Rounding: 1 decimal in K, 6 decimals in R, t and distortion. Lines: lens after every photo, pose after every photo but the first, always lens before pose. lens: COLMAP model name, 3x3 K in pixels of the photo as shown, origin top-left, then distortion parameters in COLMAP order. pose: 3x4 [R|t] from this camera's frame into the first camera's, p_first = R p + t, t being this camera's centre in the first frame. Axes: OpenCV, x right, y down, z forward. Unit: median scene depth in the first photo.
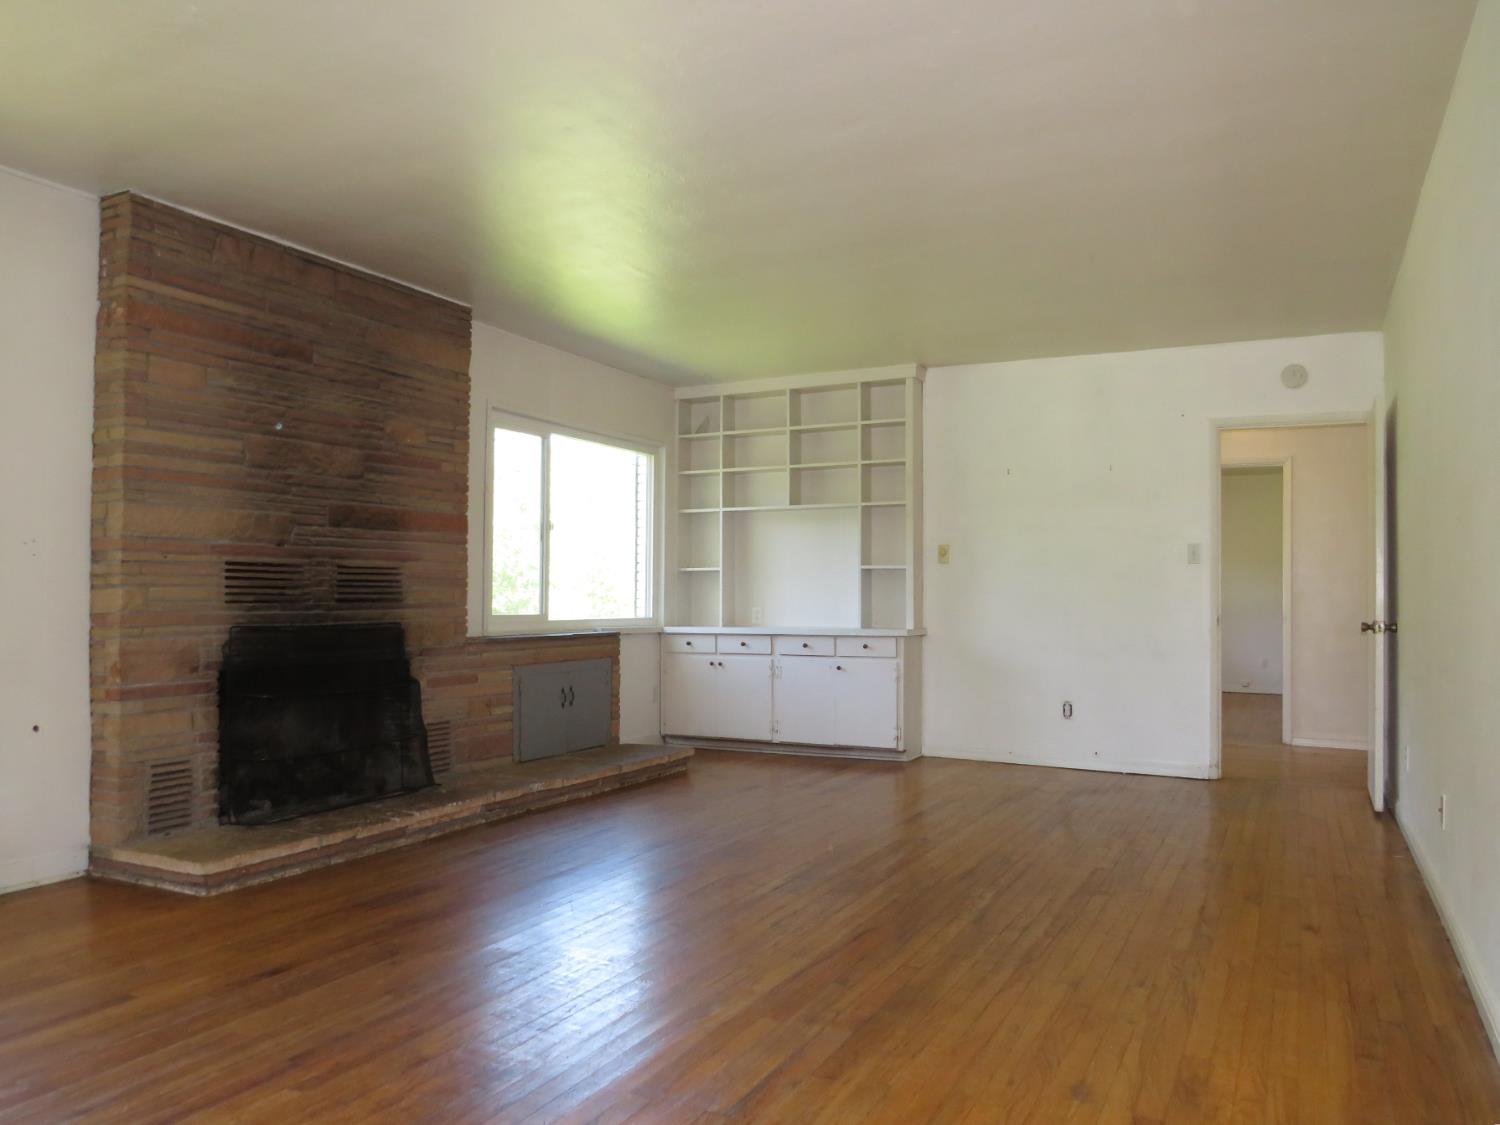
lens RADIAL K [[1066.3, 0, 753.2], [0, 1066.3, 563.4], [0, 0, 1]] dist [-0.027485, 0.007243]
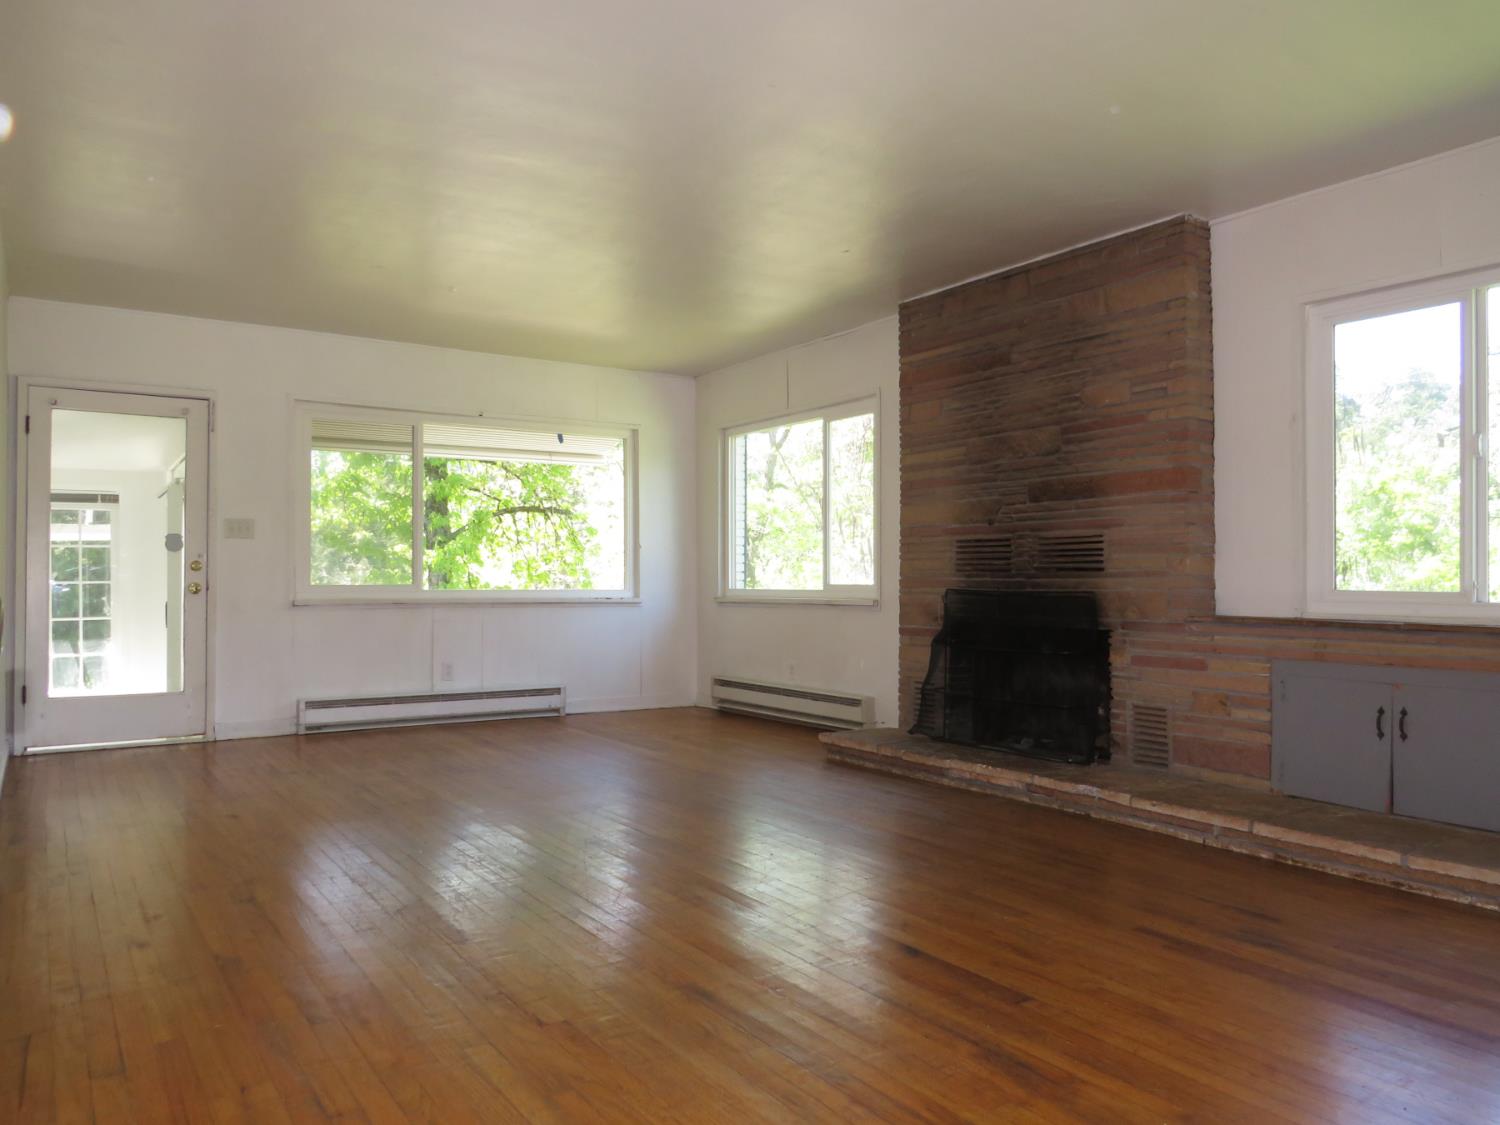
lens RADIAL K [[1066.3, 0, 745.8], [0, 1066.3, 557.5], [0, 0, 1]] dist [-0.027485, 0.007243]
pose [[-0.478957, -0.019133, -0.877630, 0.685626], [0.023260, 0.999135, -0.034476, 0.051308], [0.877530, -0.036926, -0.478098, 1.210273]]
